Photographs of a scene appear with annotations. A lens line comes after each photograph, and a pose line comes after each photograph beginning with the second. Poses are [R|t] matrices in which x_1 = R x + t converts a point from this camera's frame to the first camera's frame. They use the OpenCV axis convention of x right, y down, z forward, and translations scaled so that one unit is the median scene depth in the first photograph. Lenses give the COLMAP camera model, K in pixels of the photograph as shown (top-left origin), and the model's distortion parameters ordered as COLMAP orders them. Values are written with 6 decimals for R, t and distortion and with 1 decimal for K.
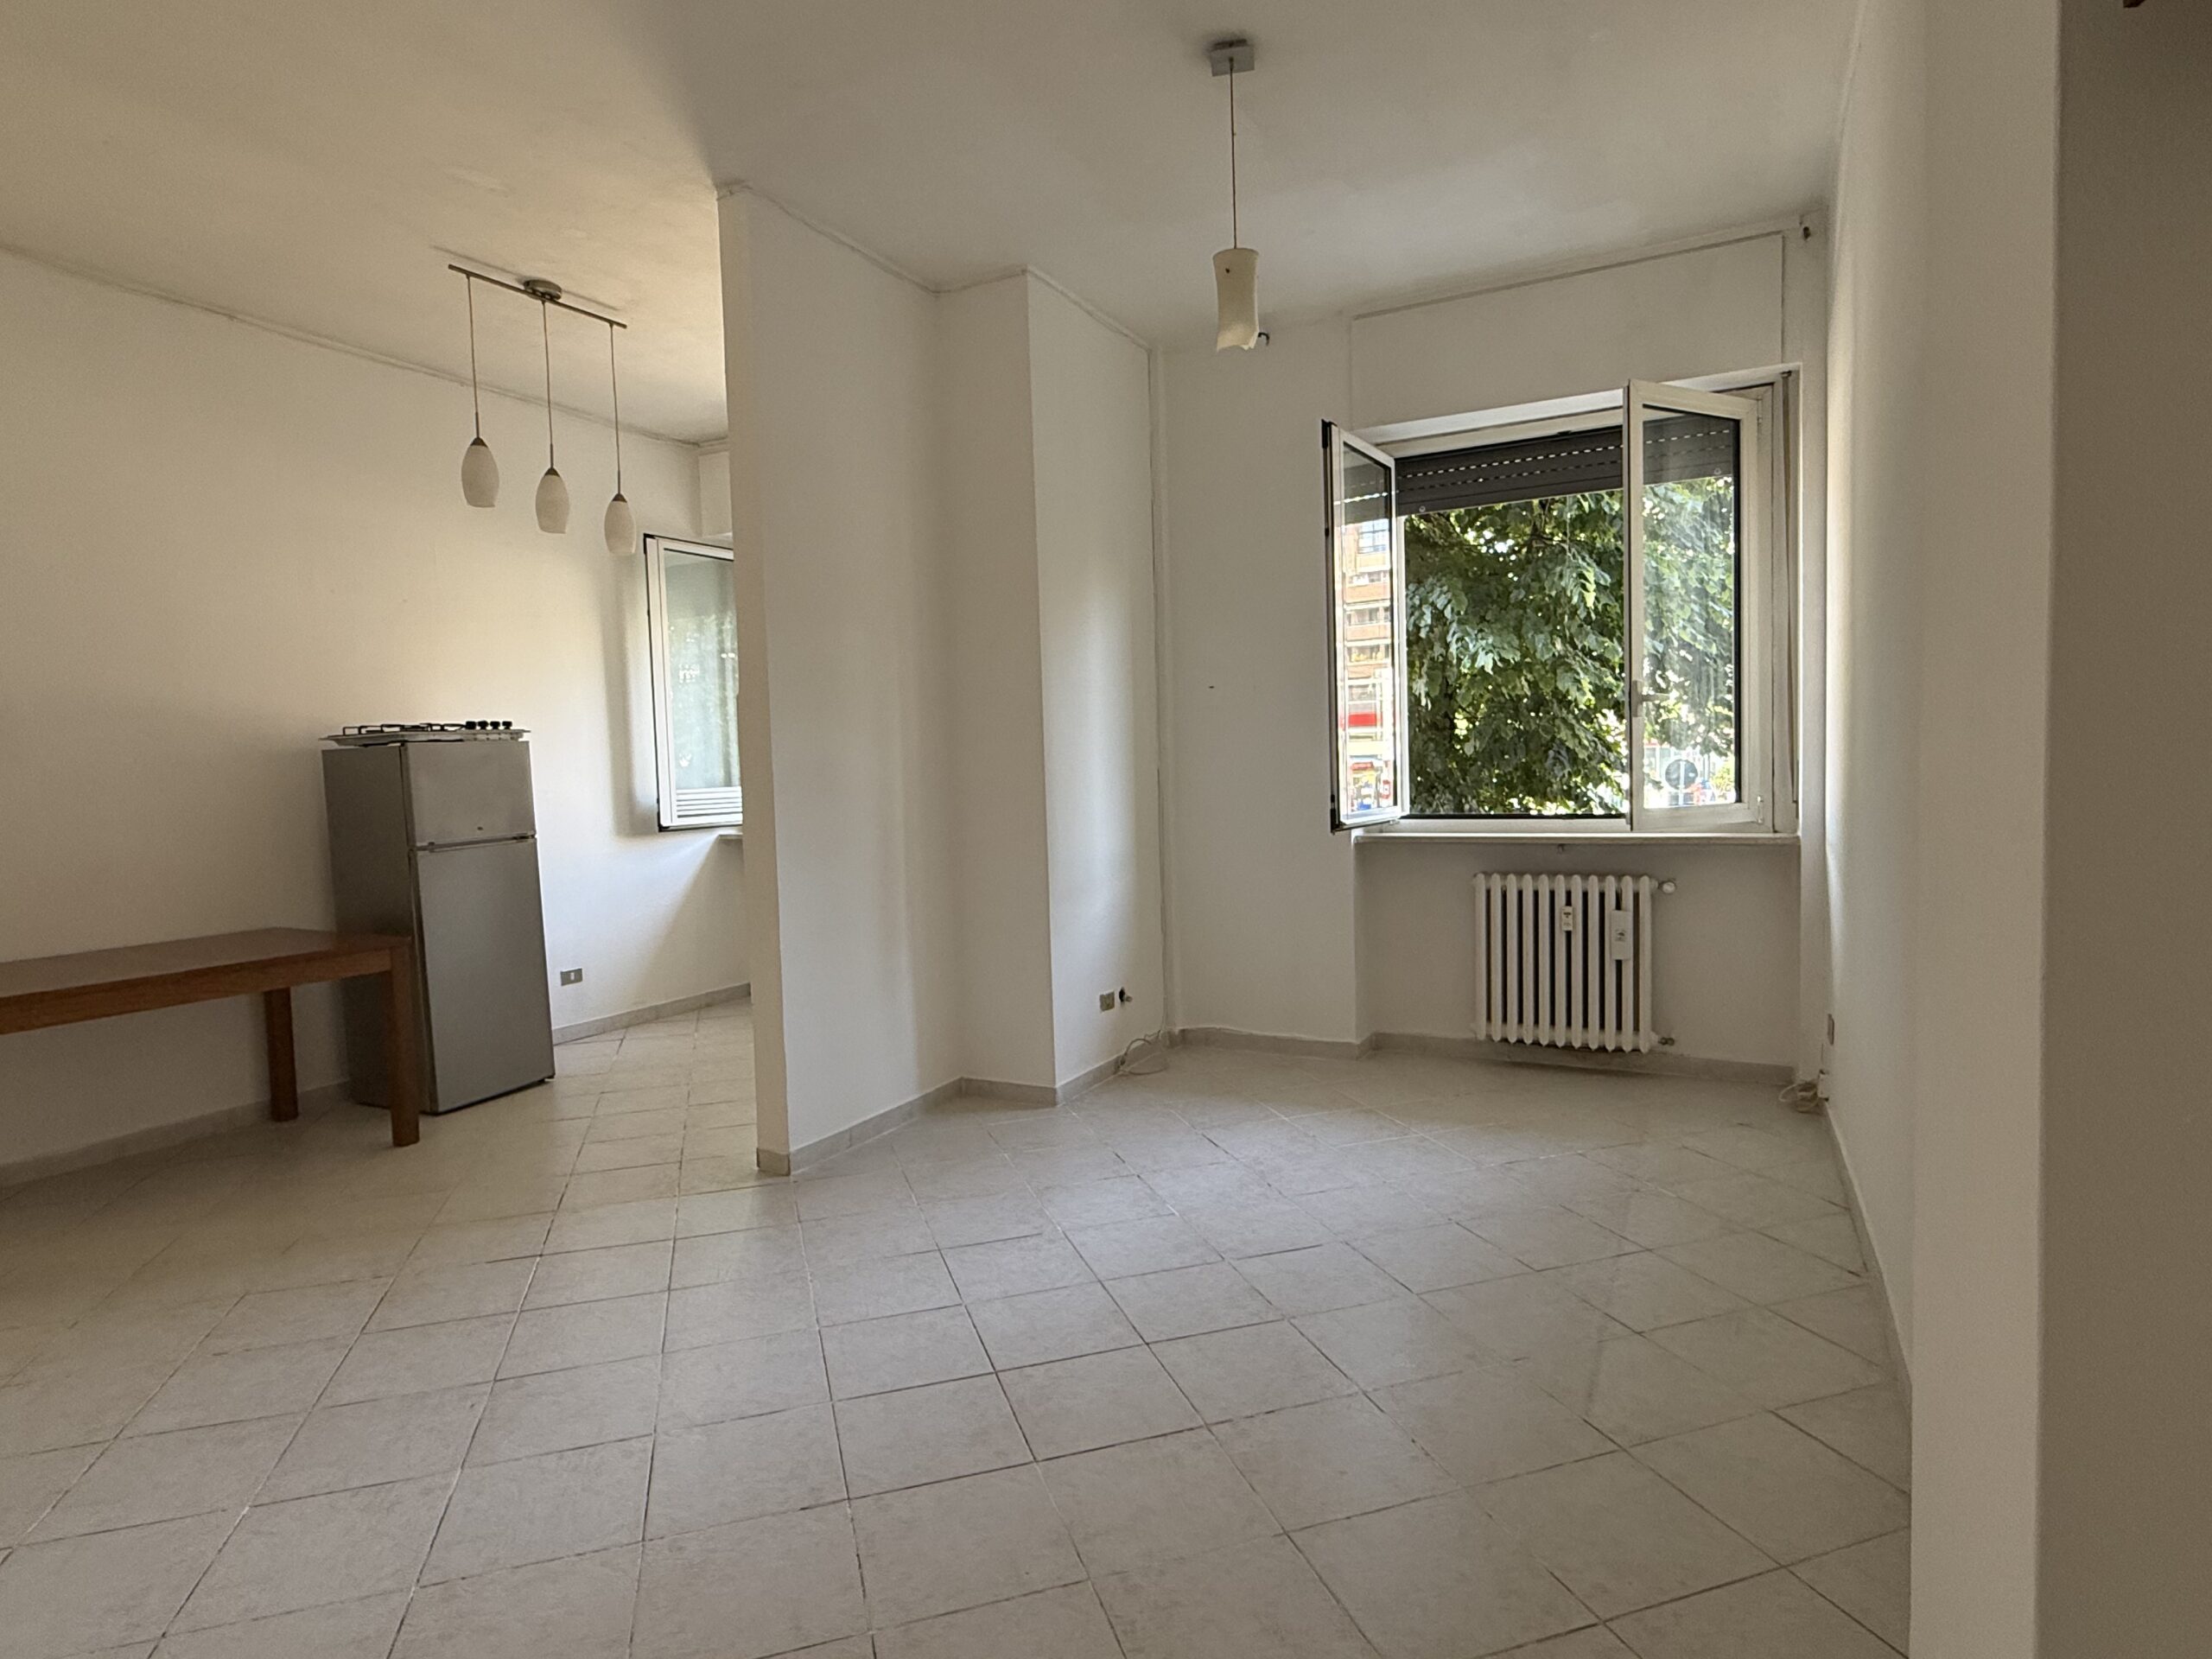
lens RADIAL K [[1183.9, 0, 1094.3], [0, 1183.9, 828.0], [0, 0, 1]] dist [-0.002773, 0.001549]
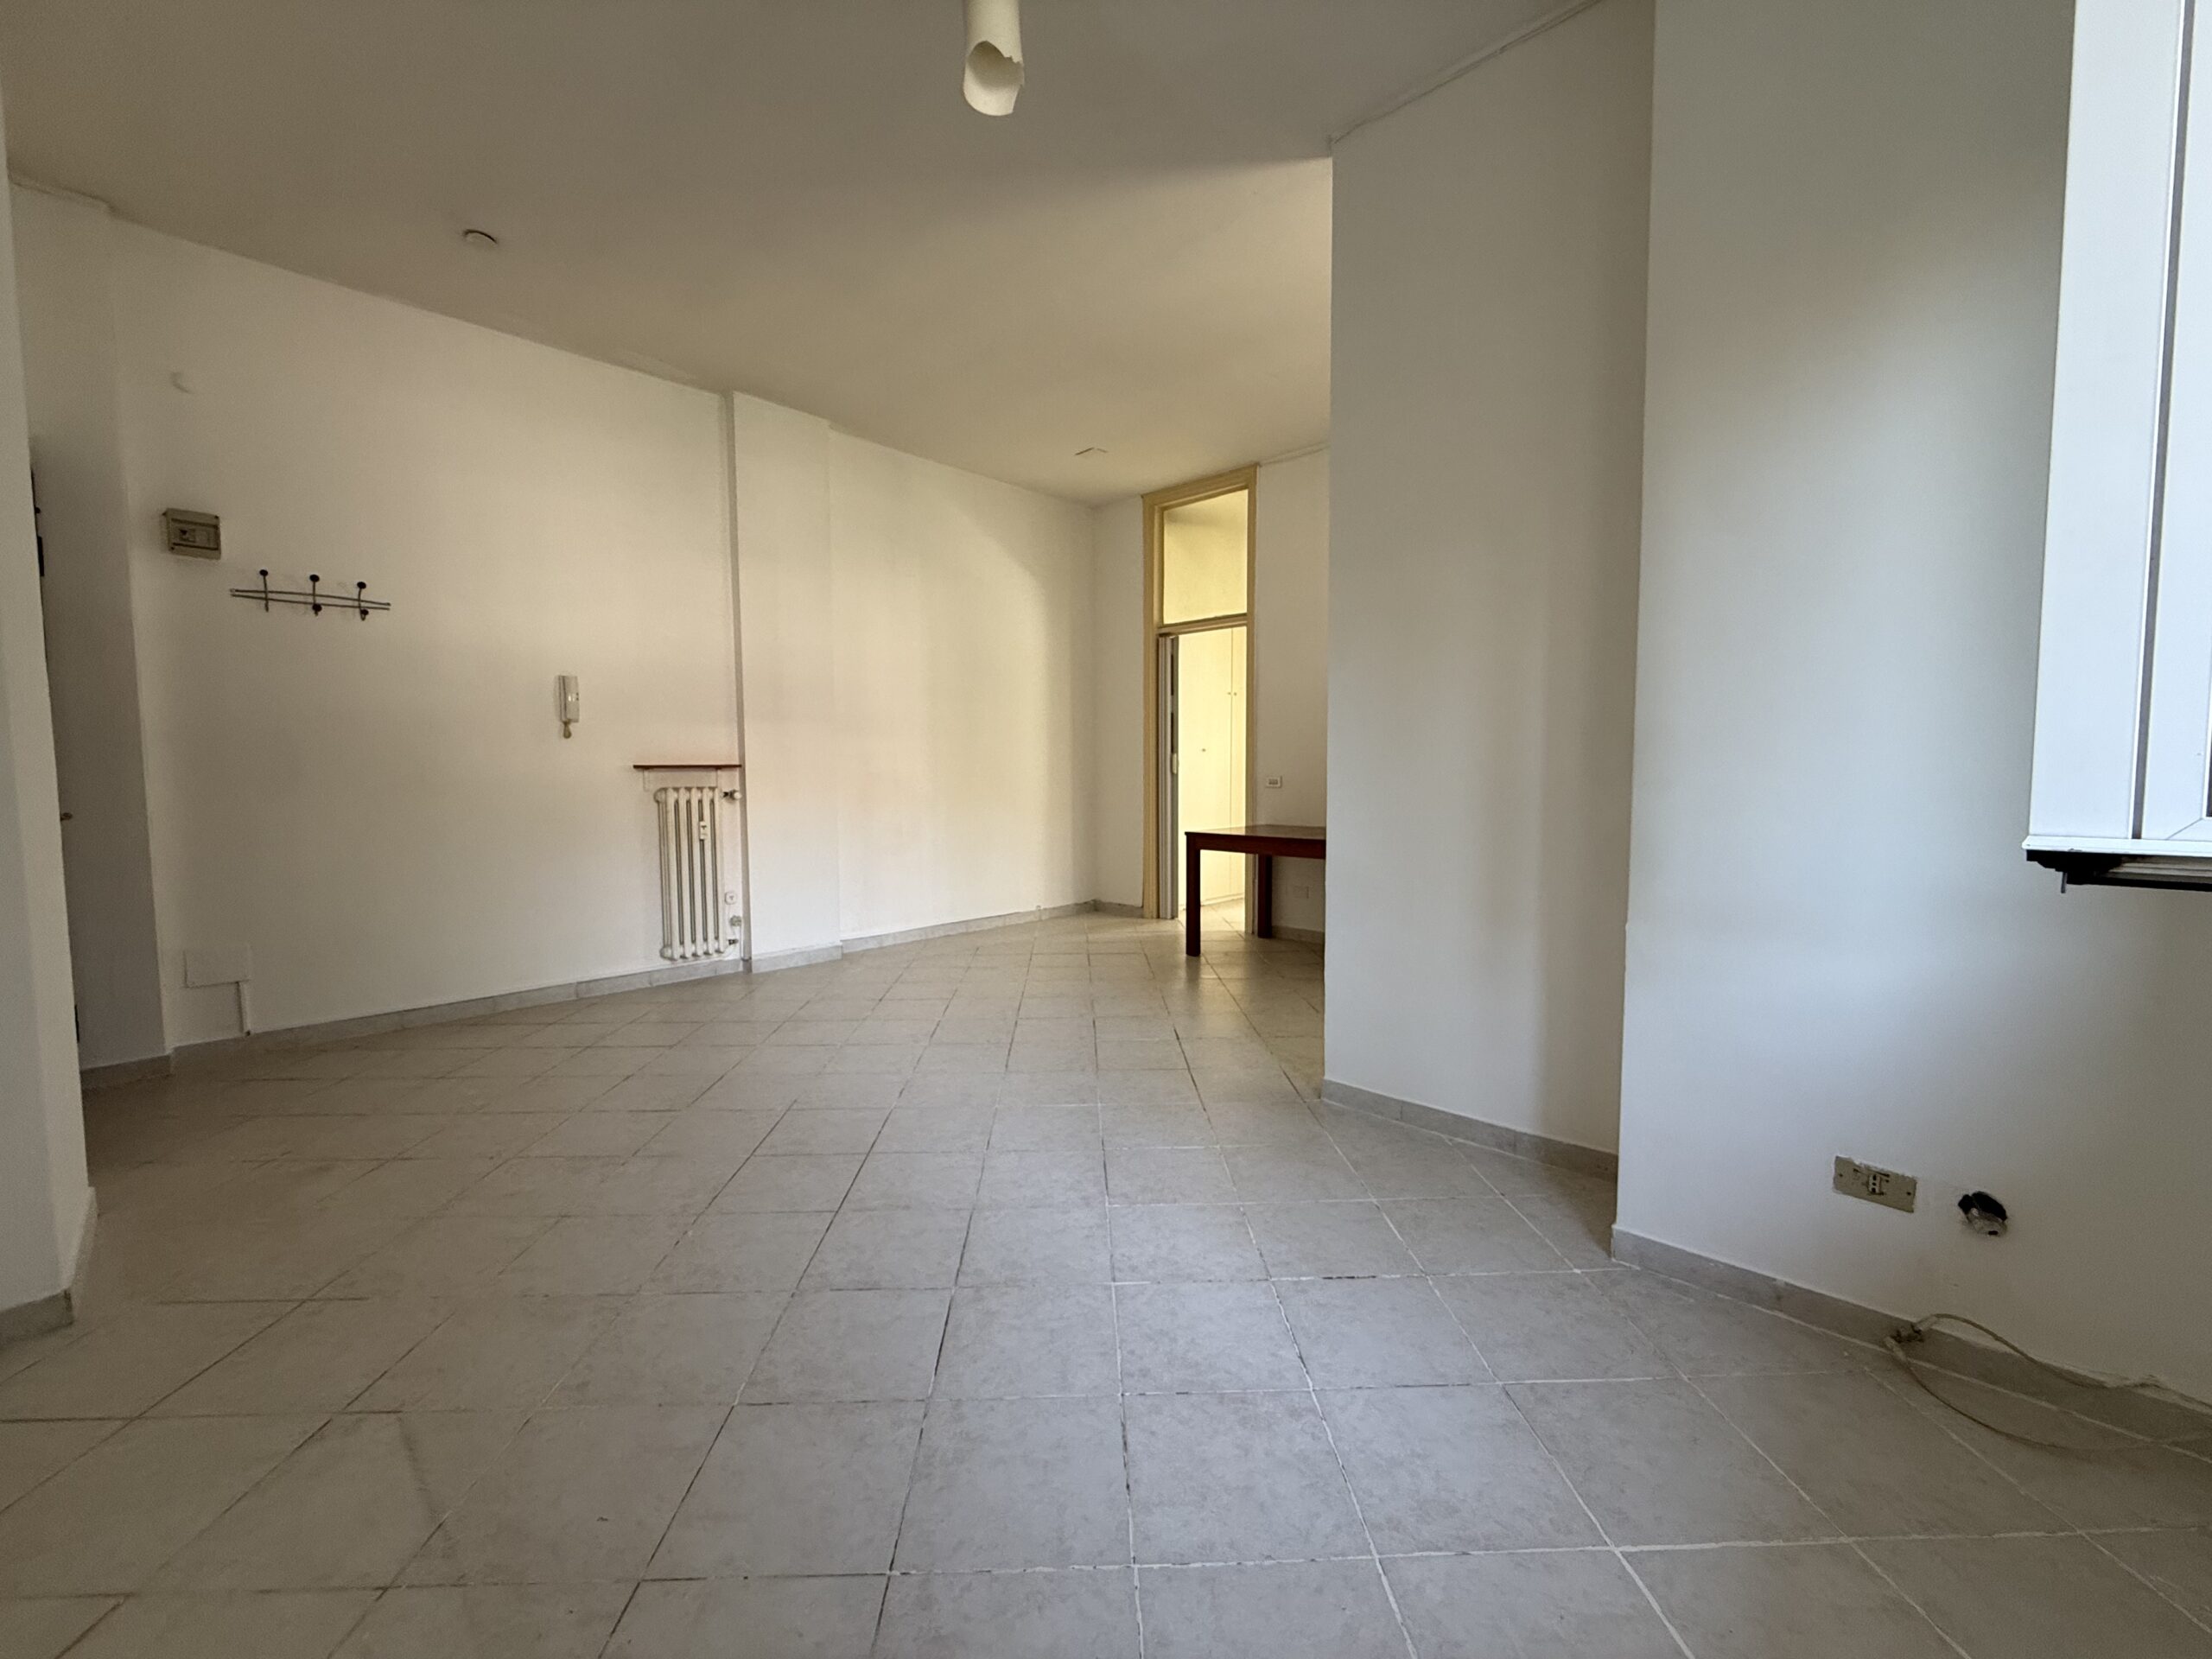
lens RADIAL K [[880.0, 0, 1098.0], [0, 880.0, 827.1], [0, 0, 1]] dist [-0.001526, 0.000341]
pose [[-0.269818, 0.095233, -0.958191, 0.442909], [-0.037959, 0.993272, 0.109408, -0.021469], [0.962163, 0.065892, -0.264387, 0.843691]]
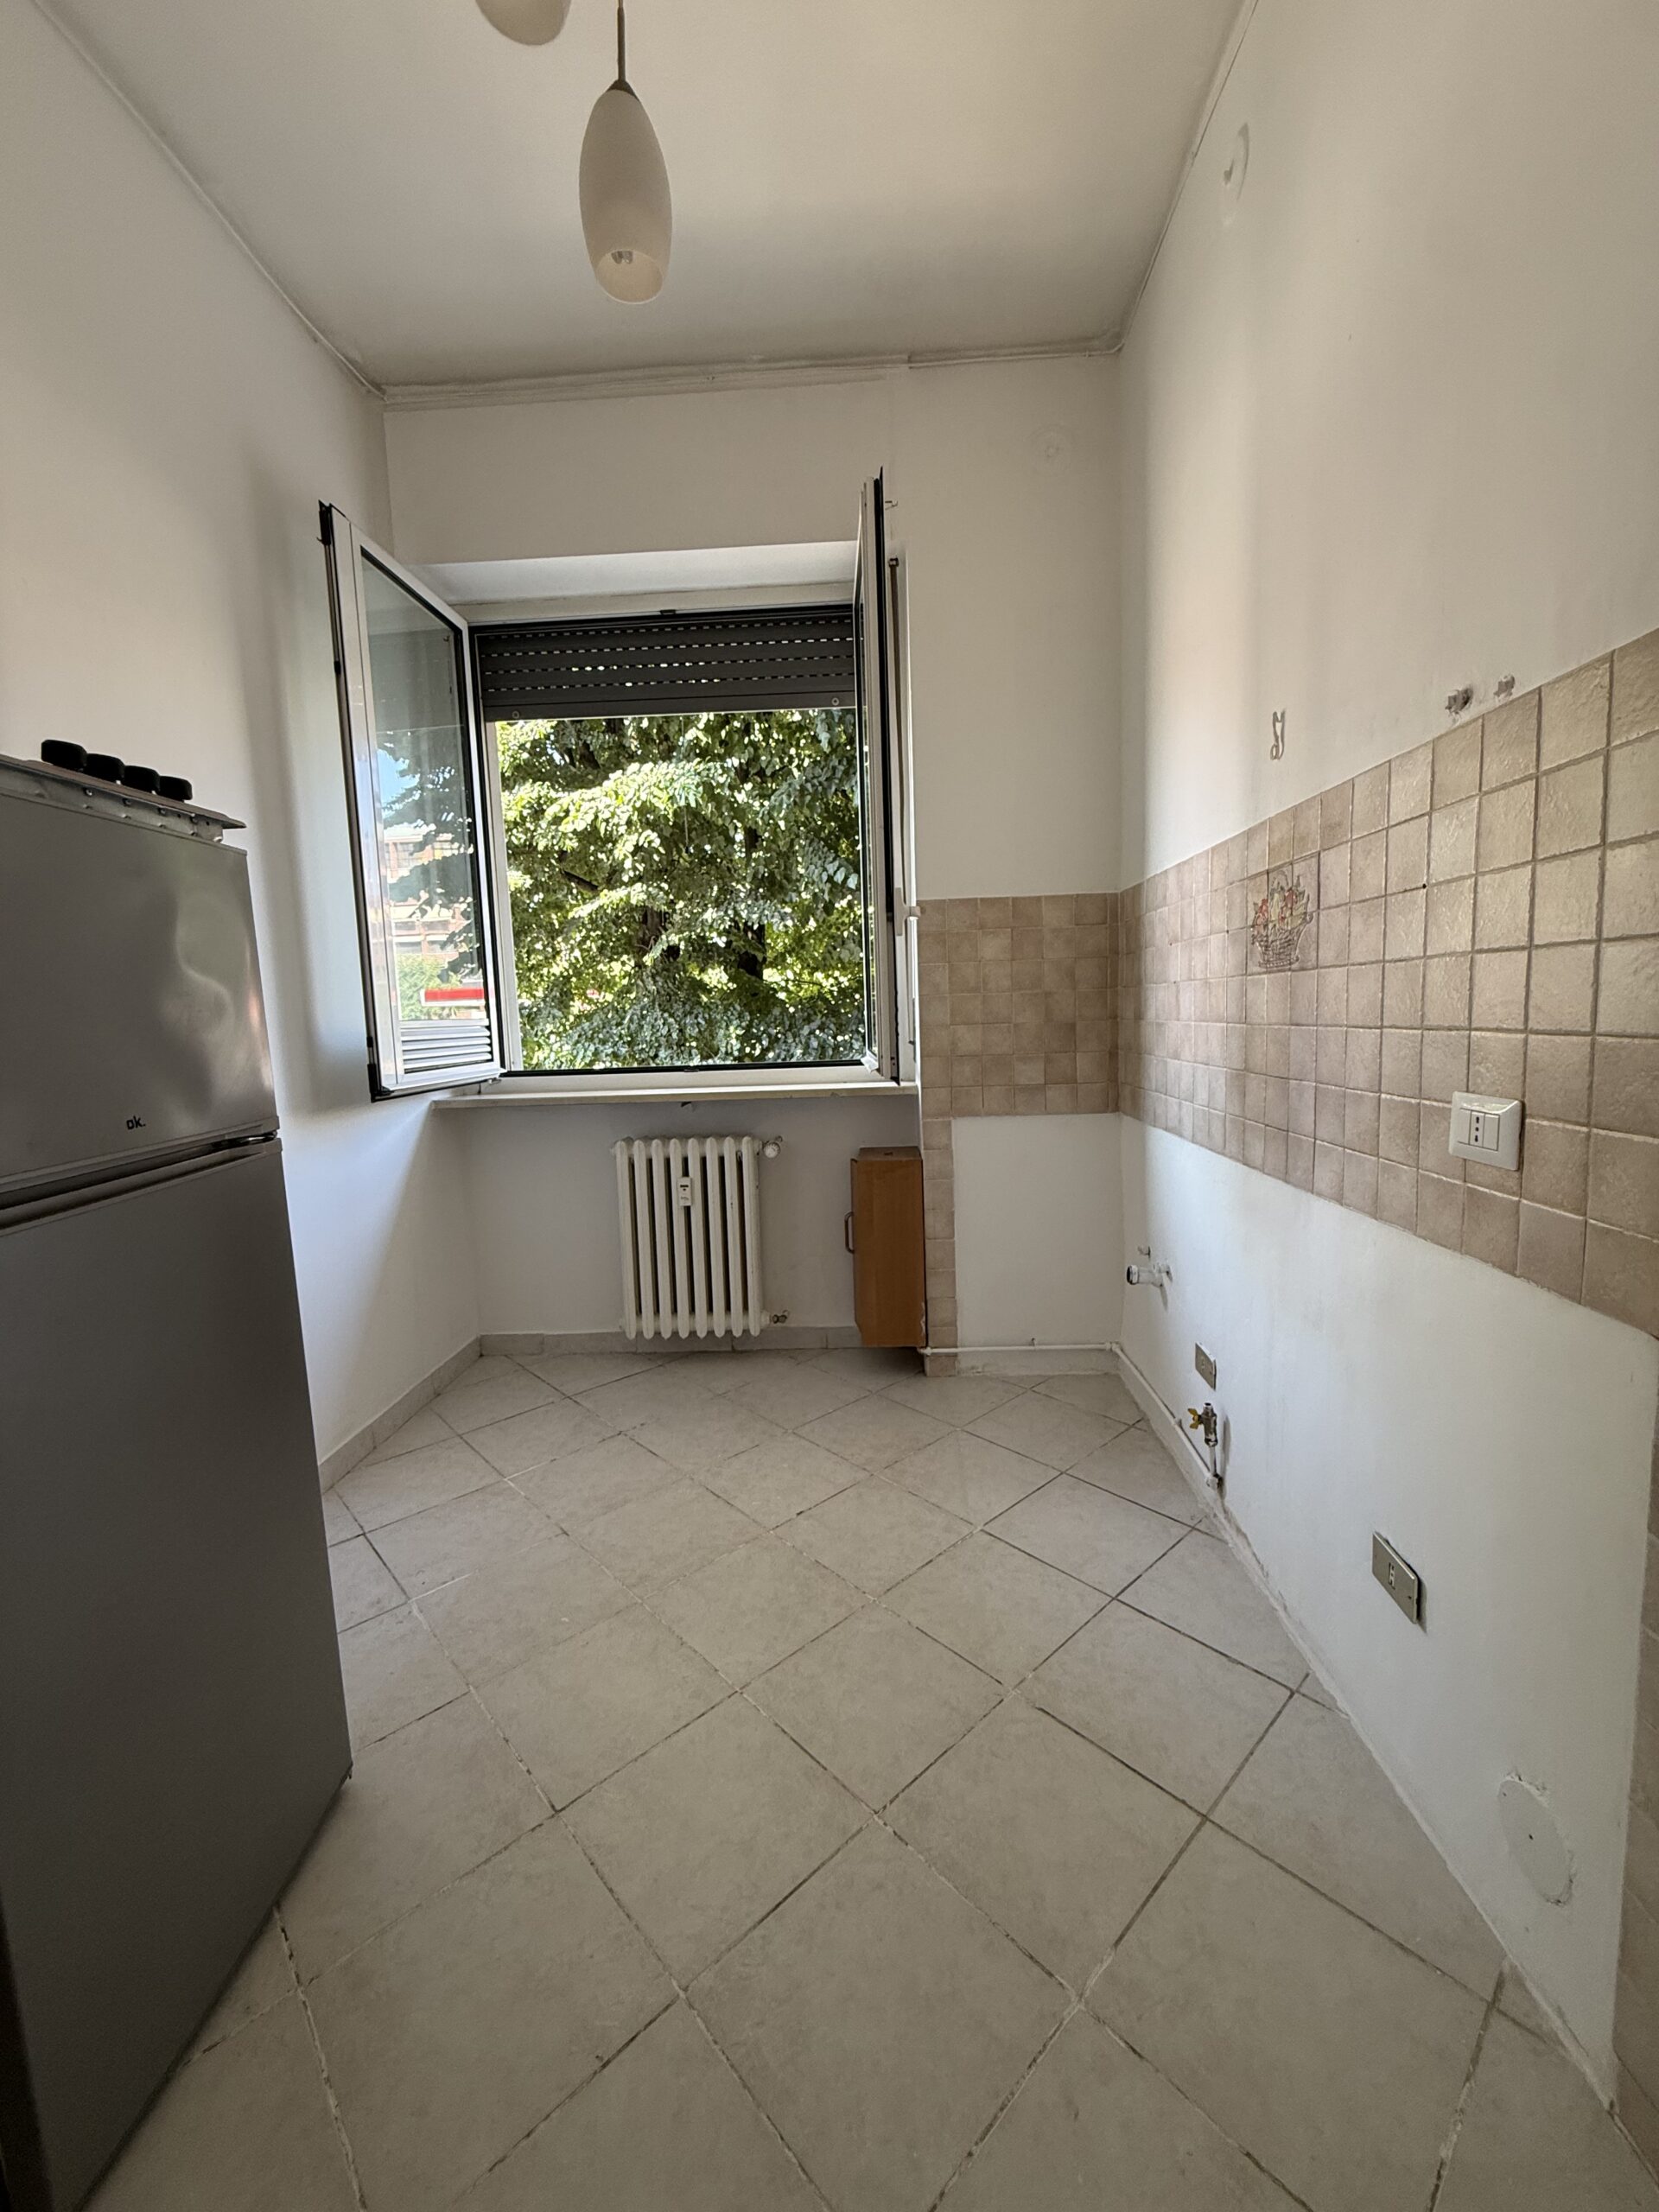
lens RADIAL K [[880.0, 0, 832.5], [0, 880.0, 1098.7], [0, 0, 1]] dist [-0.001526, 0.000341]
pose [[0.902976, -0.043102, 0.427524, -0.480955], [0.030074, 0.998856, 0.037184, -0.008499], [-0.428638, -0.020719, 0.903239, 0.773011]]
